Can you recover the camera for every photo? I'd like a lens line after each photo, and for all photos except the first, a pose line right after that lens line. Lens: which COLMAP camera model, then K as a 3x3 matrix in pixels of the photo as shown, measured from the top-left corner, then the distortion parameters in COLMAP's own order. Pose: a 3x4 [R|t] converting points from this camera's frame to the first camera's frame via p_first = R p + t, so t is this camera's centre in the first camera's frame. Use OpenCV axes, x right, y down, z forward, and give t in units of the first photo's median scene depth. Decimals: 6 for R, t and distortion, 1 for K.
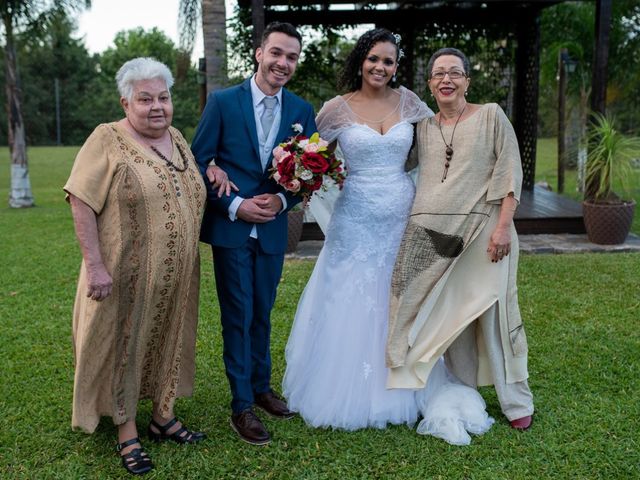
lens RADIAL K [[688.2, 0, 302.6], [0, 688.2, 231.3], [0, 0, 1]] dist [-0.024573, 0.000000]
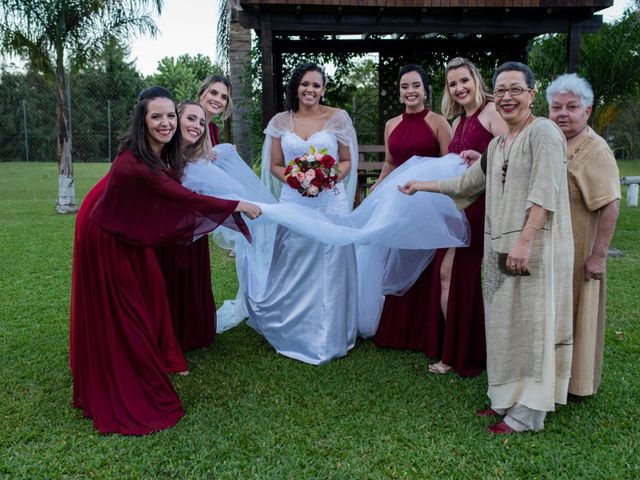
lens RADIAL K [[695.4, 0, 319.9], [0, 695.4, 239.5], [0, 0, 1]] dist [-0.025086, 0.000000]
pose [[0.998012, 0.019267, -0.060010, 0.082554], [-0.020692, 0.999516, -0.023216, 0.029677], [0.059533, 0.024411, 0.997928, -0.122252]]
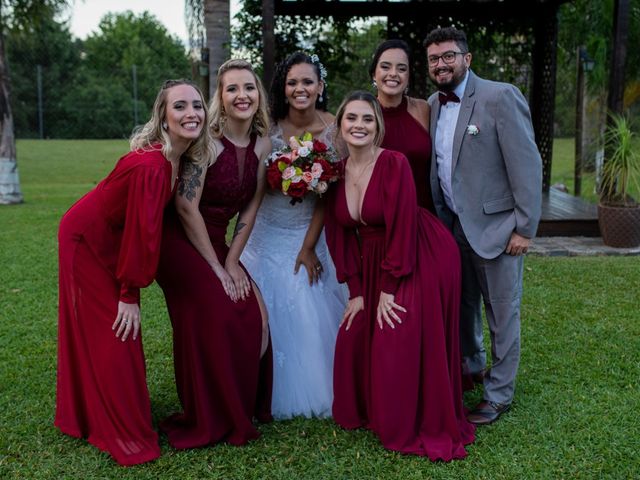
lens RADIAL K [[762.0, 0, 321.8], [0, 762.0, 243.2], [0, 0, 1]] dist [-0.022724, 0.000000]
pose [[0.999471, 0.010410, 0.030807, -0.015680], [-0.010646, 0.999915, 0.007491, 0.007411], [-0.030727, -0.007815, 0.999497, -0.060806]]
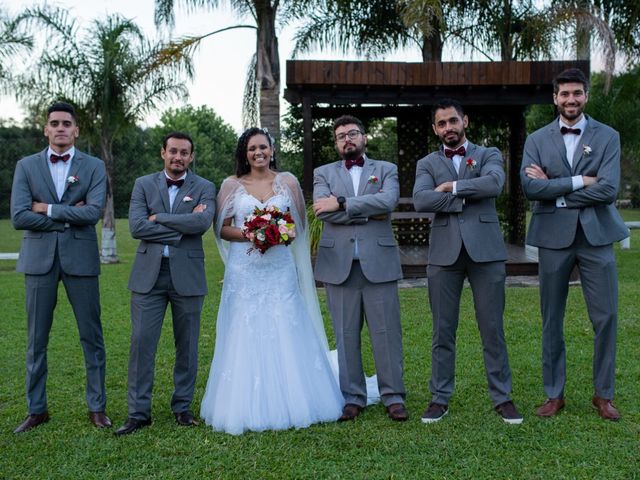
lens RADIAL K [[885.5, 0, 323.2], [0, 885.5, 235.0], [0, 0, 1]] dist [-0.044626, 0.000000]
pose [[0.999395, 0.000251, -0.034766, 0.024746], [-0.004319, 0.993125, -0.116976, 0.108297], [0.034498, 0.117055, 0.992526, -0.610497]]
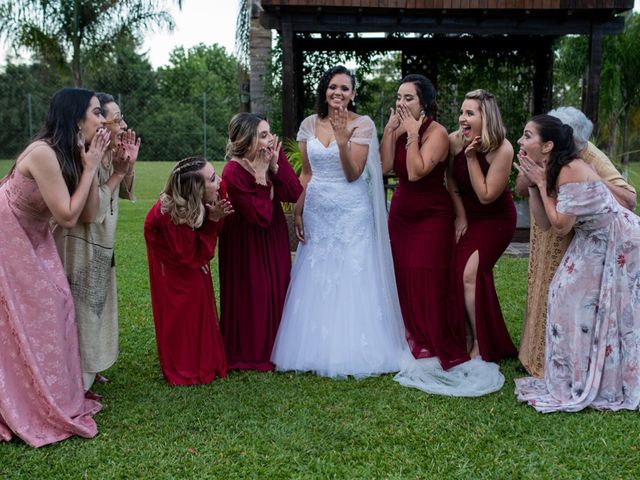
lens RADIAL K [[803.2, 0, 324.9], [0, 803.2, 244.9], [0, 0, 1]] dist [-0.030217, 0.000000]
pose [[0.995575, 0.029180, -0.089329, 0.105847], [-0.031970, 0.999040, -0.029956, 0.048416], [0.088369, 0.032679, 0.995552, -0.269375]]
